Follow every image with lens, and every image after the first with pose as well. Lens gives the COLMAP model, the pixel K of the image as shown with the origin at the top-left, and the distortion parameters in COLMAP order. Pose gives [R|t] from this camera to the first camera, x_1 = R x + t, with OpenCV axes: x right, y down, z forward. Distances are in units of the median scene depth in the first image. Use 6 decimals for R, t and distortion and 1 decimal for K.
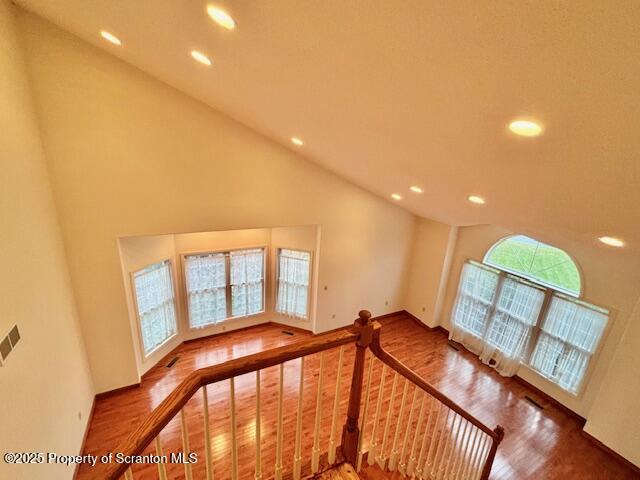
lens RADIAL K [[279.3, 0, 320.0], [0, 279.3, 240.0], [0, 0, 1]] dist [0.002047, -0.000045]
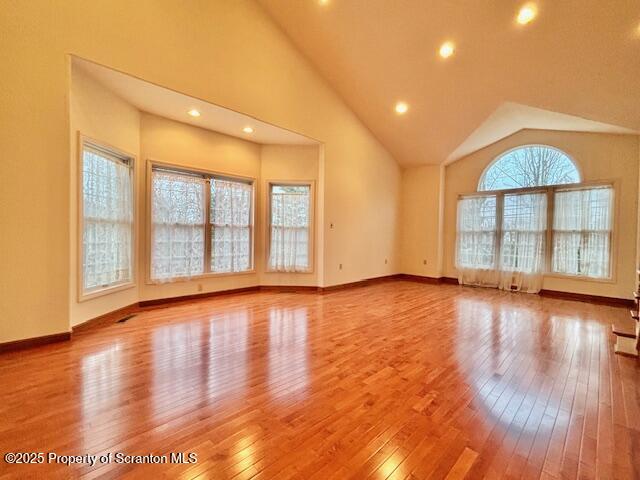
lens RADIAL K [[279.3, 0, 320.0], [0, 279.3, 240.0], [0, 0, 1]] dist [0.002047, -0.000045]
pose [[0.958795, -0.050645, 0.279547, -0.250898], [0.121743, 0.962301, -0.243218, 0.417229], [-0.256690, 0.267229, 0.928816, 0.245032]]
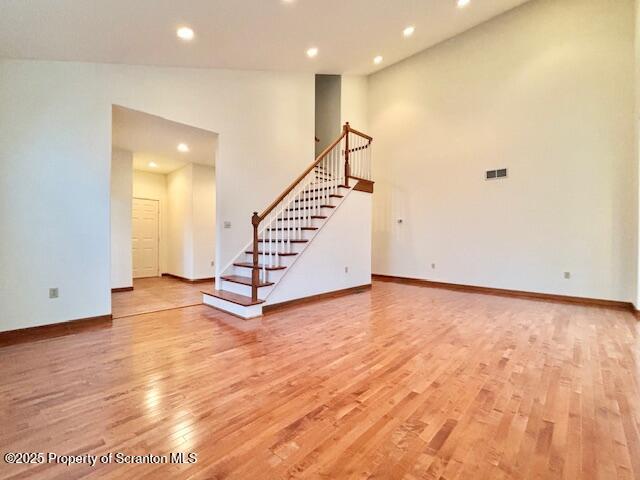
lens RADIAL K [[279.3, 0, 320.0], [0, 279.3, 240.0], [0, 0, 1]] dist [0.002047, -0.000045]
pose [[-0.945787, -0.062078, -0.318801, 0.372271], [-0.150939, 0.953138, 0.262193, 0.194934], [0.287584, 0.296098, -0.910835, 1.108487]]
